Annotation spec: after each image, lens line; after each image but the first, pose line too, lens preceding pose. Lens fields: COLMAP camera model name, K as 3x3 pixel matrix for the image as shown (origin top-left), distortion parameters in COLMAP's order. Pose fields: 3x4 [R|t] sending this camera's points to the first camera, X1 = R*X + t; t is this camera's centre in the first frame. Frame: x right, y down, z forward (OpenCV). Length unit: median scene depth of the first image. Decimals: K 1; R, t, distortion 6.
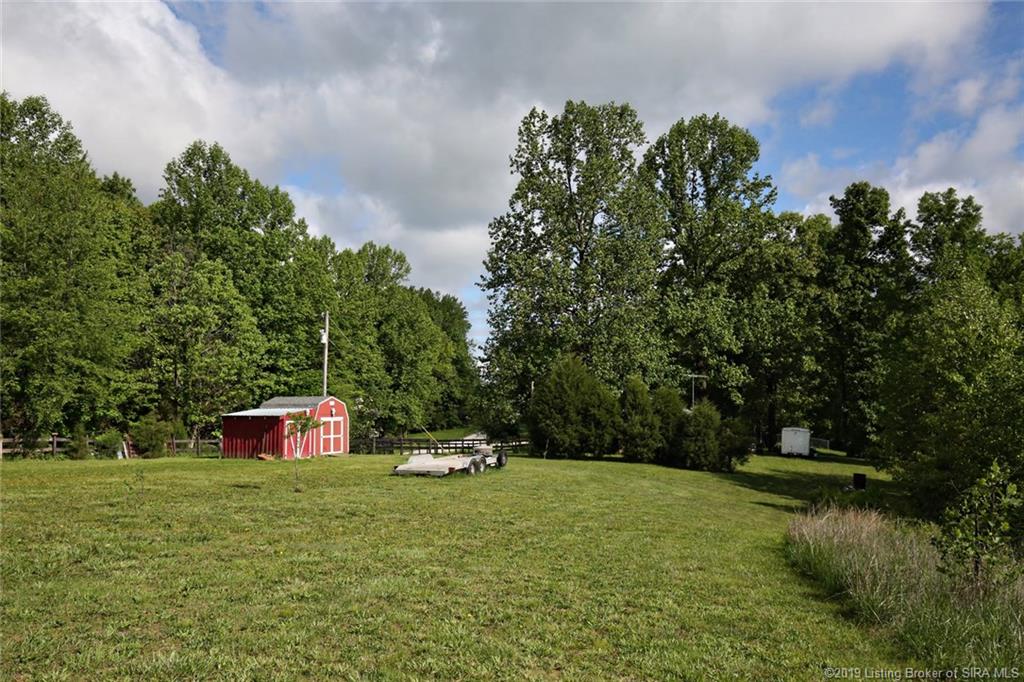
lens RADIAL K [[836.1, 0, 521.7], [0, 836.1, 345.1], [0, 0, 1]] dist [0.035121, -0.003878]
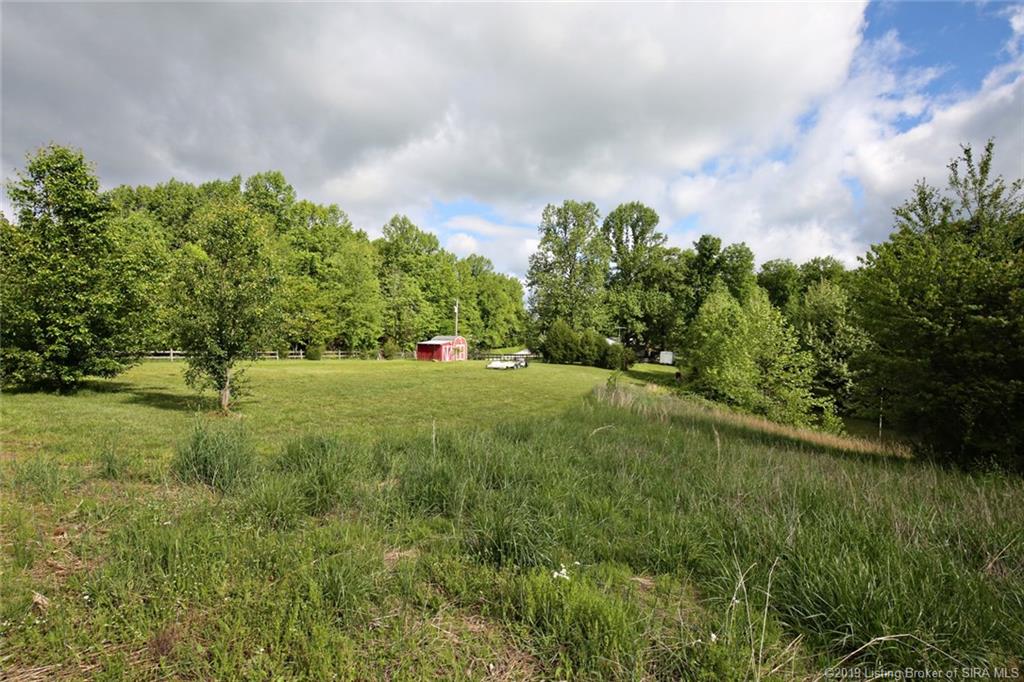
lens RADIAL K [[478.1, 0, 506.9], [0, 478.1, 337.5], [0, 0, 1]] dist [-0.019743, -0.000555]
pose [[0.994454, 0.014104, -0.104225, 0.038247], [-0.005338, 0.996459, 0.083911, -0.039081], [0.105039, -0.082890, 0.991008, -0.268221]]
